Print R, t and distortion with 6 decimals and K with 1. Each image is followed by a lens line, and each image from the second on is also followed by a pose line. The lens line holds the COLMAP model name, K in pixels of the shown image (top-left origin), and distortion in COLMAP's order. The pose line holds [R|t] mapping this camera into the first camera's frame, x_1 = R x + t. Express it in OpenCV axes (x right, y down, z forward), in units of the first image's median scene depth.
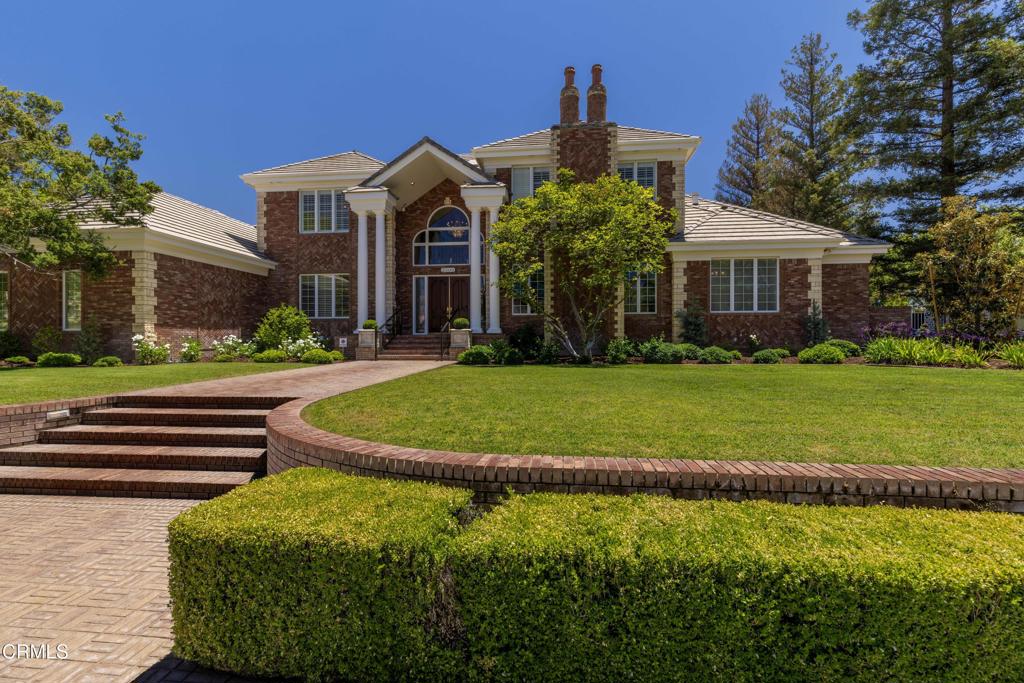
lens RADIAL K [[460.6, 0, 512.3], [0, 460.6, 340.5], [0, 0, 1]] dist [0.005654, -0.000712]
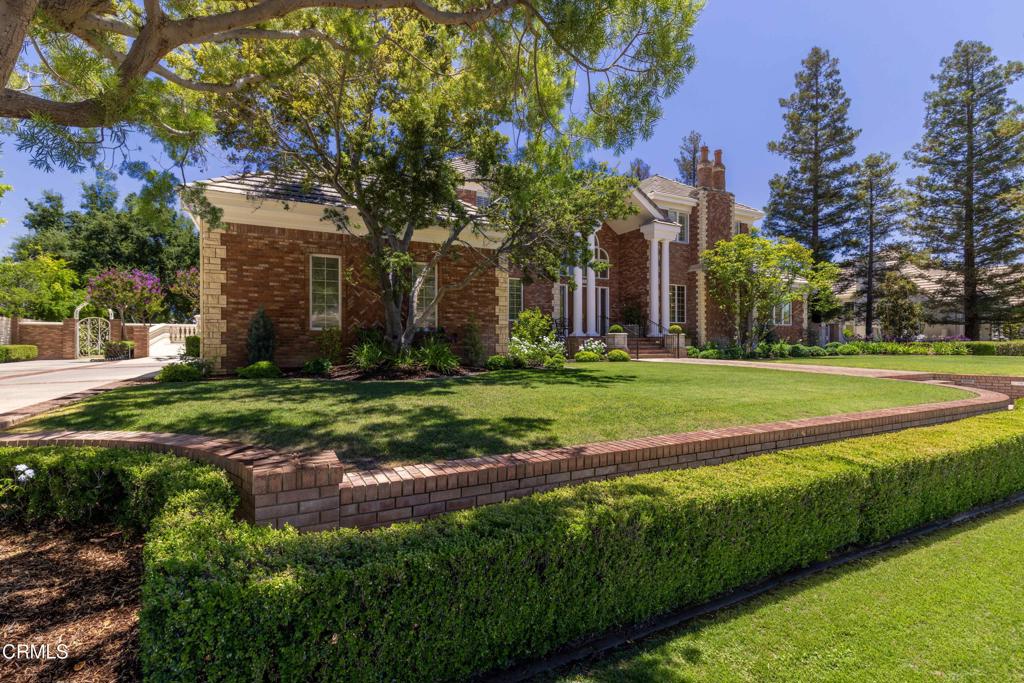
lens RADIAL K [[468.3, 0, 509.3], [0, 468.3, 341.0], [0, 0, 1]] dist [0.002370, -0.000435]
pose [[0.831541, 0.000861, 0.555462, -1.127700], [-0.004520, 0.999976, 0.005217, -0.006867], [-0.555445, -0.006849, 0.831525, 0.140361]]
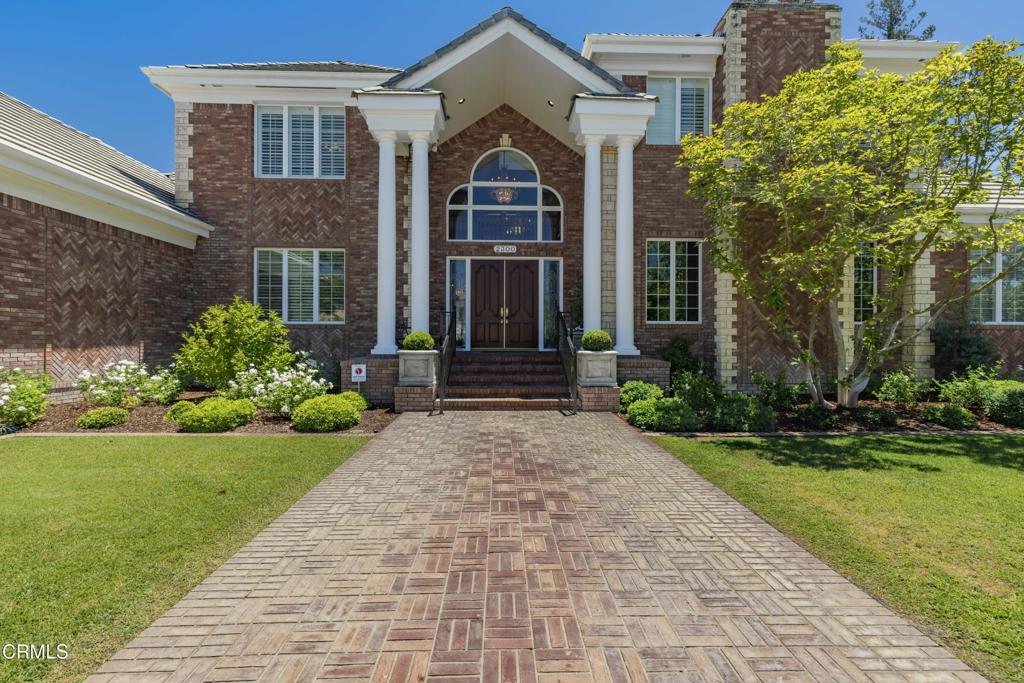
lens RADIAL K [[460.6, 0, 512.3], [0, 460.6, 340.5], [0, 0, 1]] dist [0.005654, -0.000712]
pose [[0.989245, 0.004447, 0.146201, -0.261481], [-0.004810, 0.999986, 0.002126, -0.033693], [-0.146189, -0.002807, 0.989253, 0.436682]]
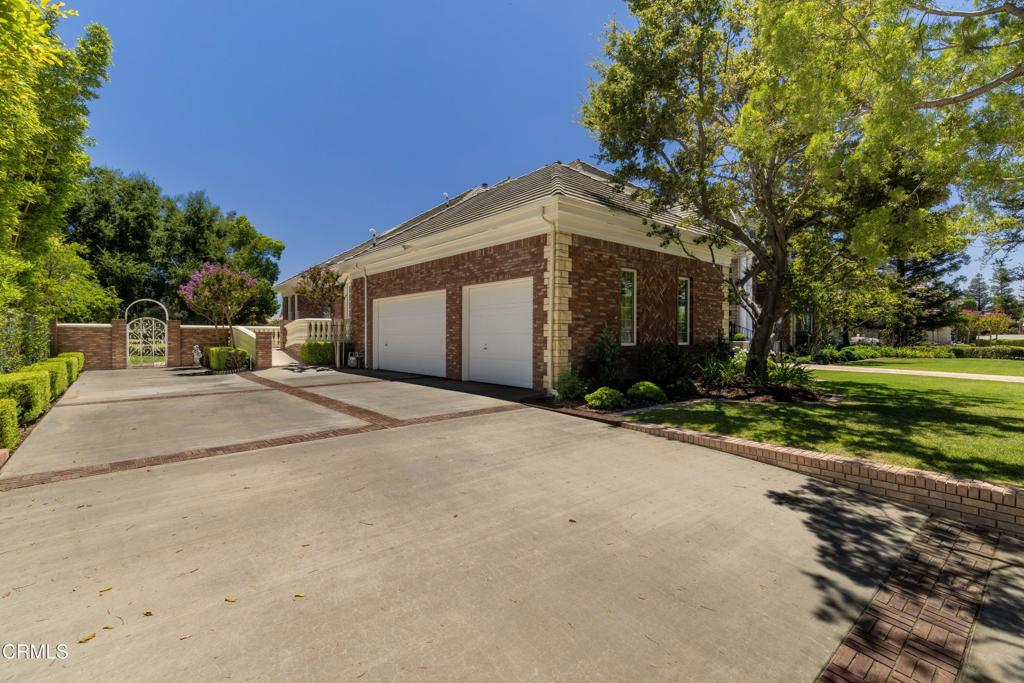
lens RADIAL K [[460.6, 0, 512.3], [0, 460.6, 340.5], [0, 0, 1]] dist [0.005654, -0.000712]
pose [[0.688040, -0.003352, 0.725665, -1.576183], [-0.010562, 0.999837, 0.014633, -0.033836], [-0.725596, -0.017733, 0.687892, 0.533548]]
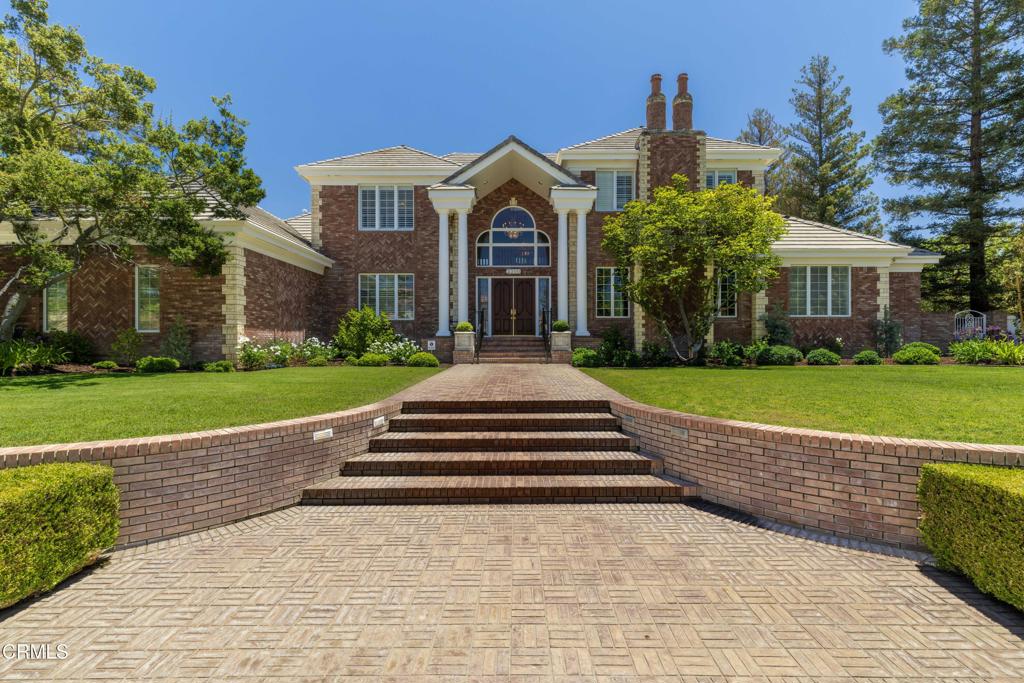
lens RADIAL K [[467.3, 0, 515.1], [0, 467.3, 343.6], [0, 0, 1]] dist [0.004233, 0.000334]
pose [[0.993627, -0.000384, 0.112718, -0.293163], [0.000293, 1.000000, 0.000824, 0.000266], [-0.112718, -0.000786, 0.993627, 0.008757]]
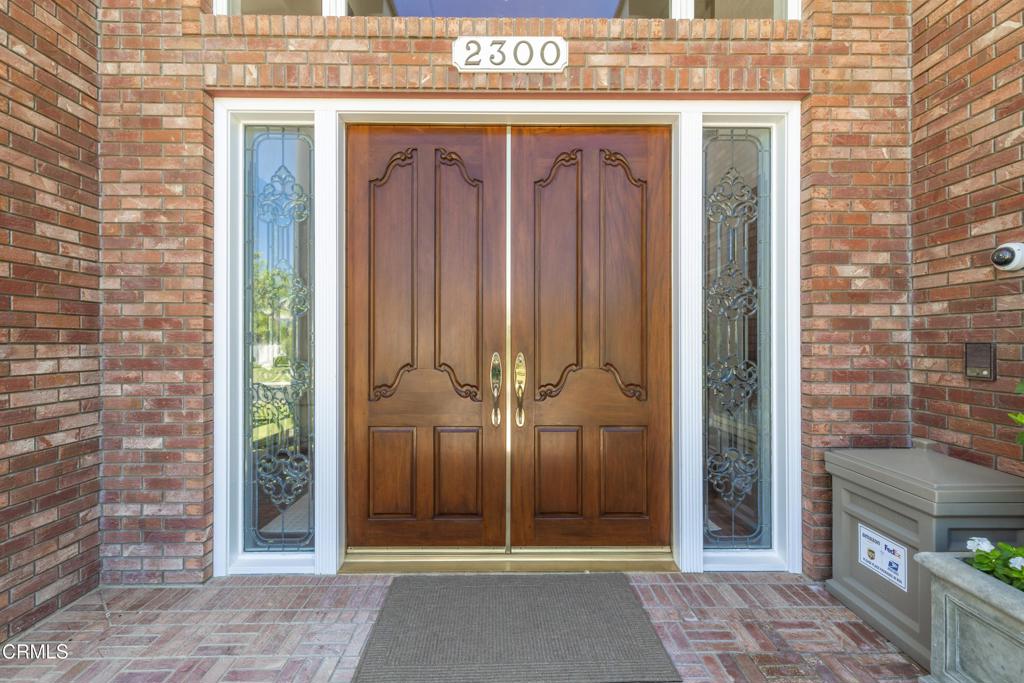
lens RADIAL K [[460.6, 0, 512.3], [0, 460.6, 340.5], [0, 0, 1]] dist [0.005654, -0.000712]
pose [[0.992667, 0.001745, 0.120869, -0.180823], [-0.002105, 0.999994, 0.002852, -0.091697], [-0.120863, -0.003086, 0.992664, 1.034987]]
